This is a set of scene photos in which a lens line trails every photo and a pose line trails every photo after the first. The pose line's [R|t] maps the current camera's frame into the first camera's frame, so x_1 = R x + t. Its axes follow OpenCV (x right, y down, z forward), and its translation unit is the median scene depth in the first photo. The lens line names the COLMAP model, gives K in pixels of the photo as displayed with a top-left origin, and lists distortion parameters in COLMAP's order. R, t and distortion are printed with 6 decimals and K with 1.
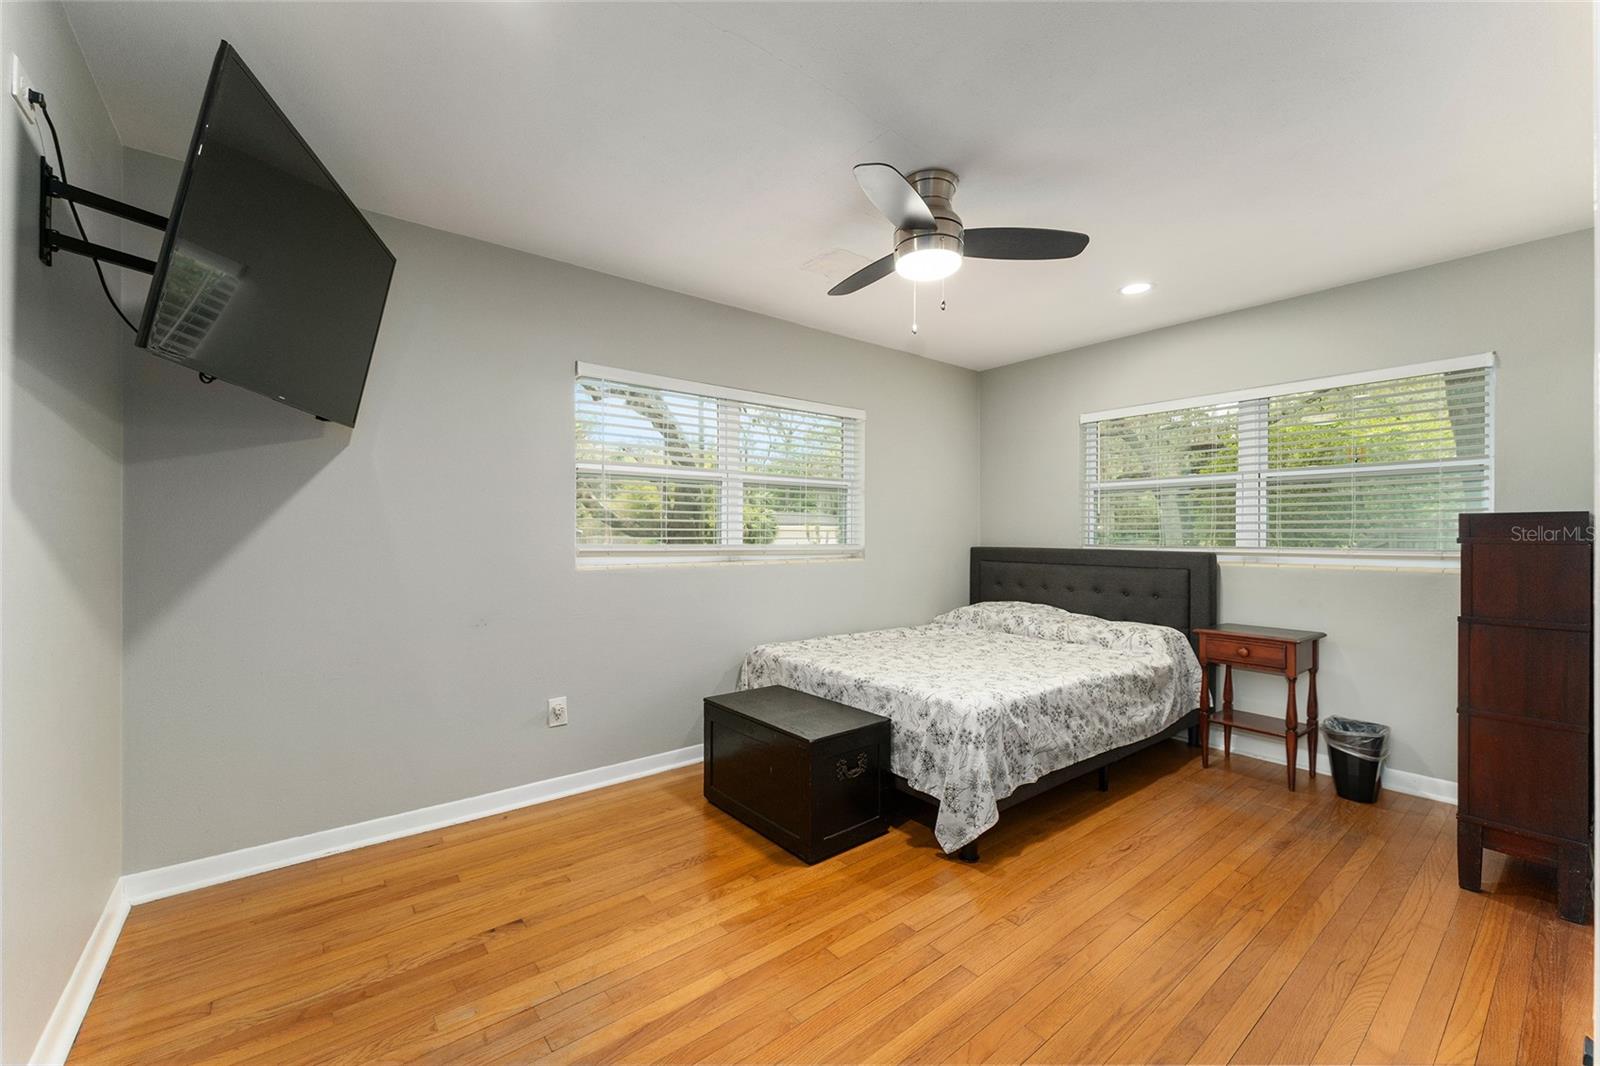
lens RADIAL K [[649.4, 0, 804.7], [0, 649.4, 533.4], [0, 0, 1]] dist [-0.000162, 0.000008]
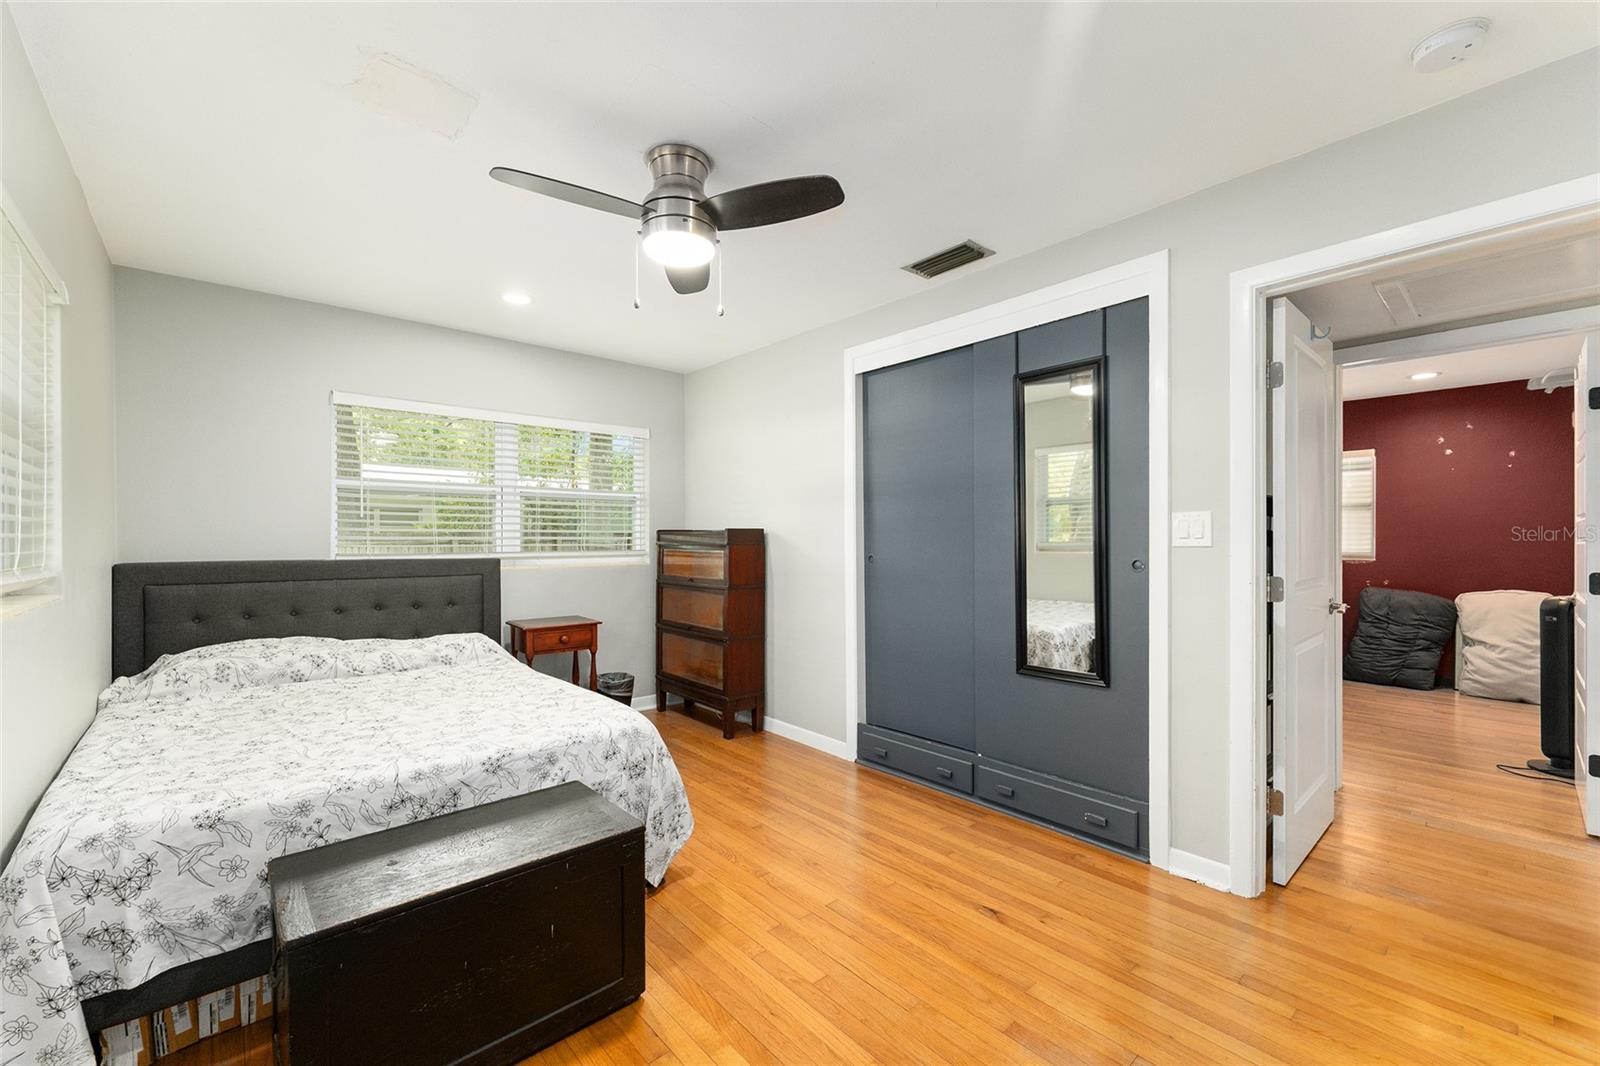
lens RADIAL K [[641.3, 0, 800.3], [0, 641.3, 538.1], [0, 0, 1]] dist [0.000364, -0.000117]
pose [[-0.050777, -0.000212, 0.998710, -0.537122], [0.000667, 1.000000, 0.000246, -0.003417], [-0.998710, 0.000678, -0.050777, 0.641100]]
